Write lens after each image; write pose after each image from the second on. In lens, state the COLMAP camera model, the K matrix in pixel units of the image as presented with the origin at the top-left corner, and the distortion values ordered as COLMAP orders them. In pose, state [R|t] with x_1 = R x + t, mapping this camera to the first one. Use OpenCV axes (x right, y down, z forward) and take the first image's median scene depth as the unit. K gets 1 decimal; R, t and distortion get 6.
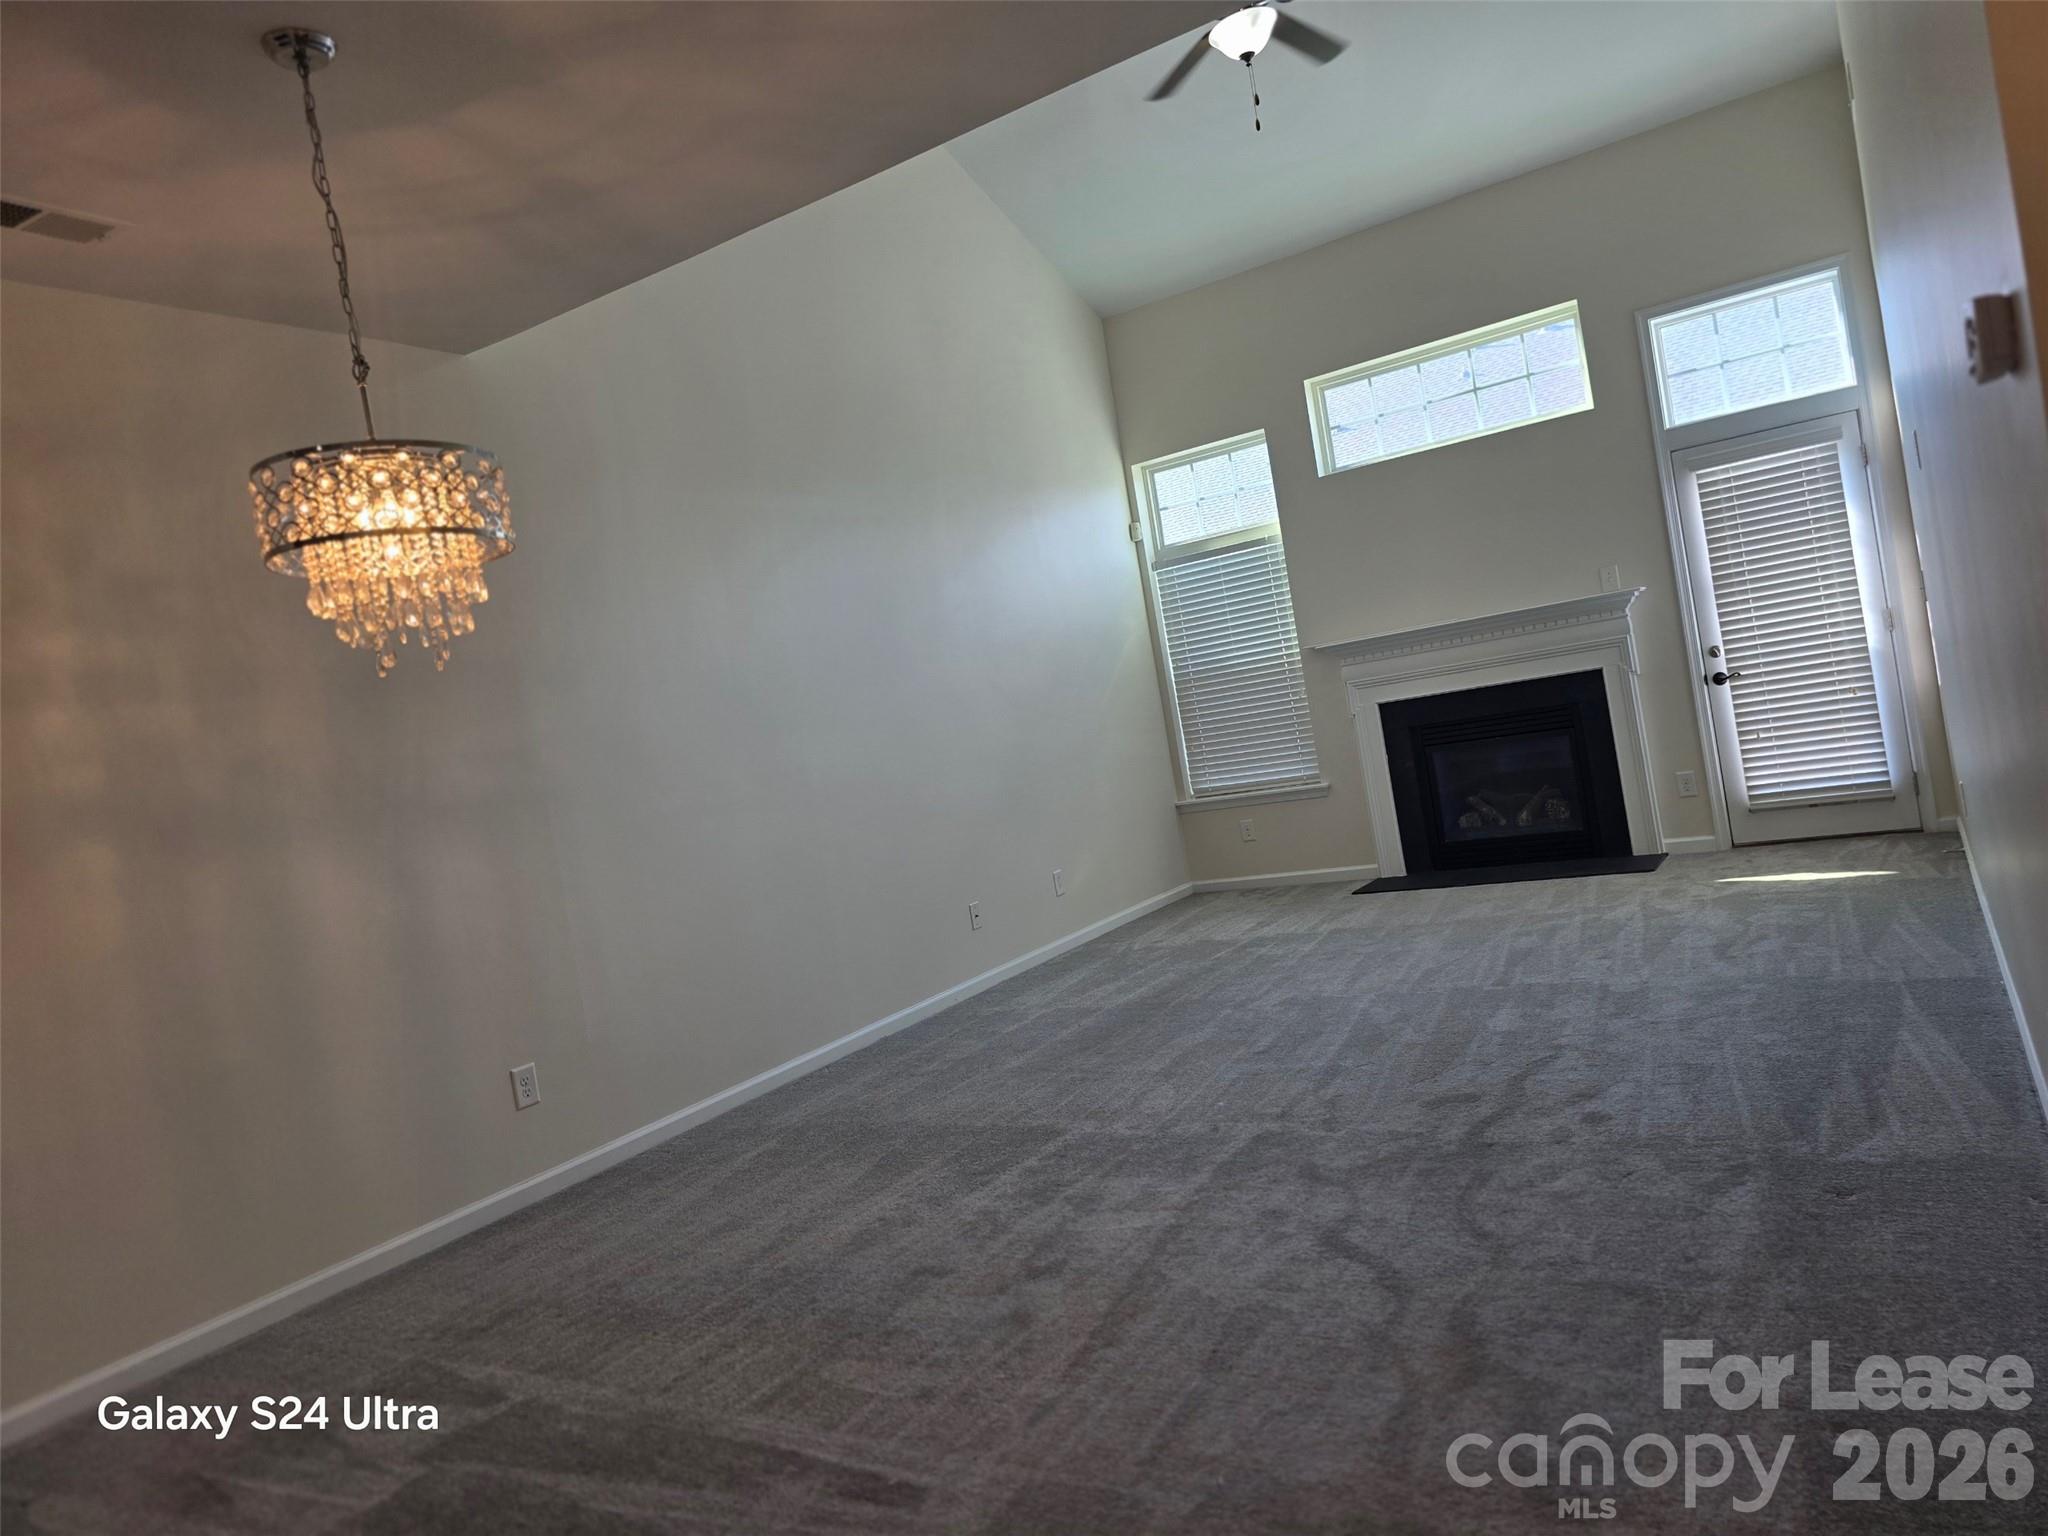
lens RADIAL K [[1383.7, 0, 1045.5], [0, 1383.7, 742.7], [0, 0, 1]] dist [0.059104, -0.048581]
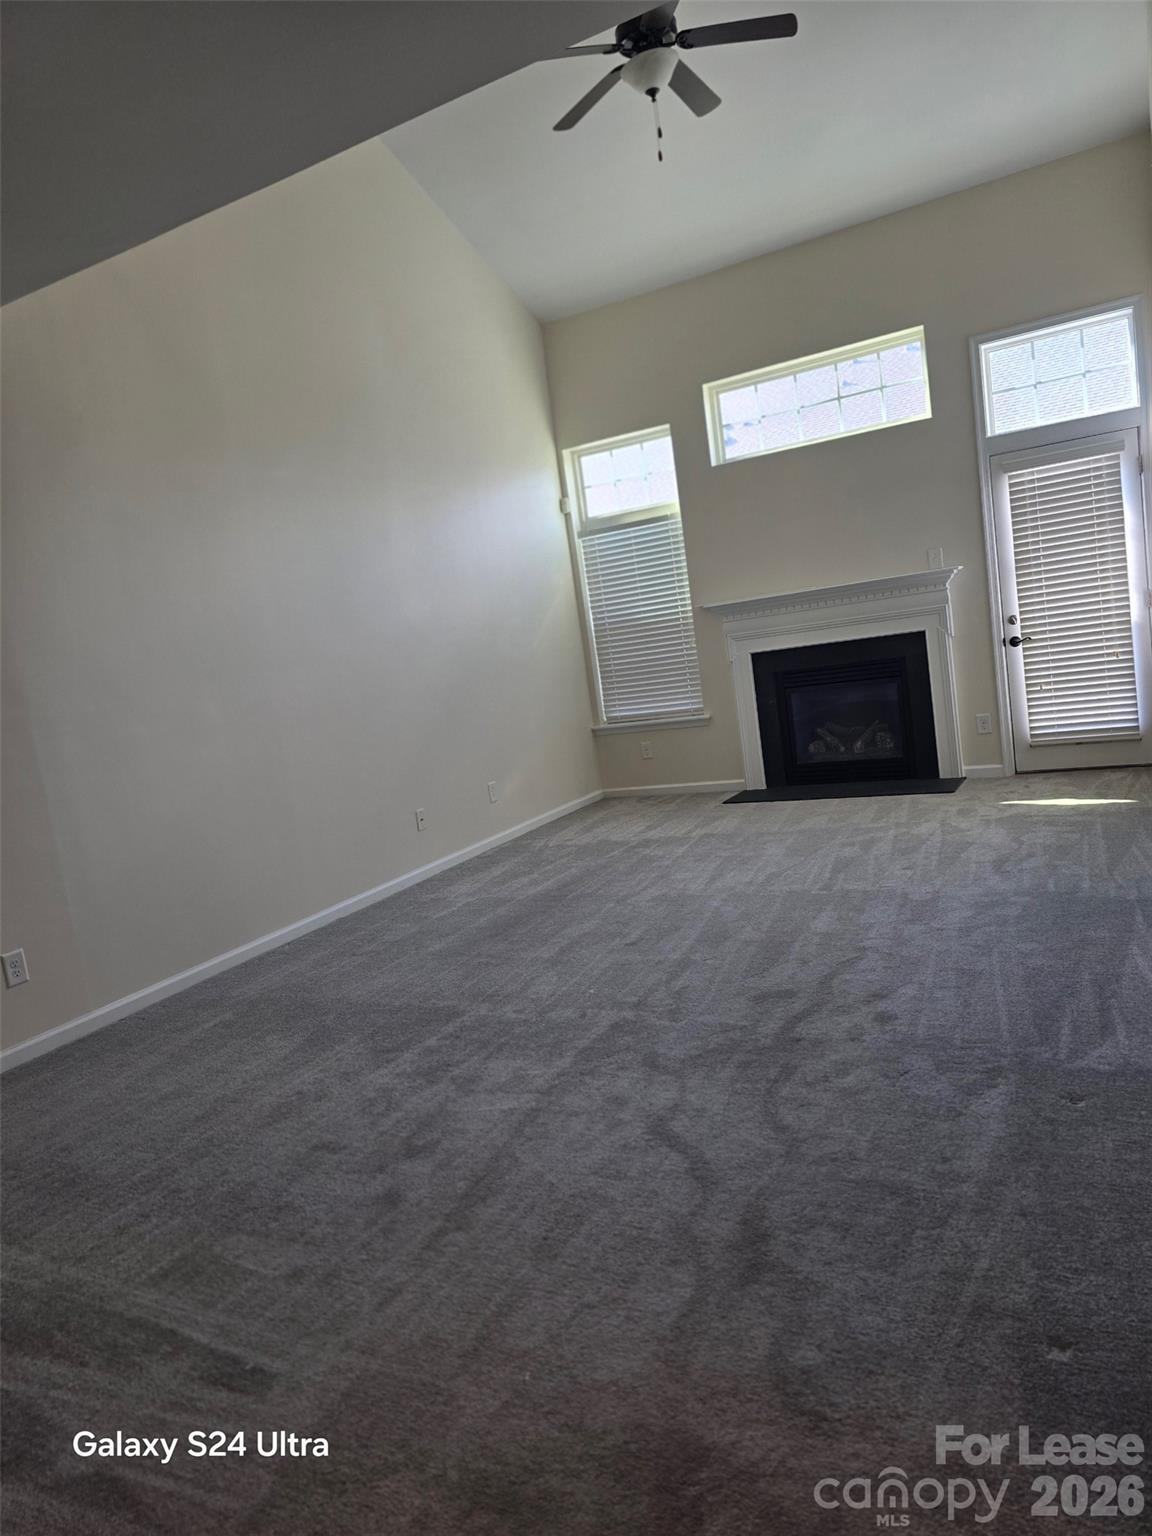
lens RADIAL K [[1037.7, 0, 576.0], [0, 1037.7, 768.0], [0, 0, 1]] dist [0.059104, -0.048581]
pose [[0.998391, 0.019740, 0.053149, 0.069358], [-0.025128, 0.994395, 0.102696, -0.036183], [-0.050824, -0.103867, 0.993292, 0.124708]]
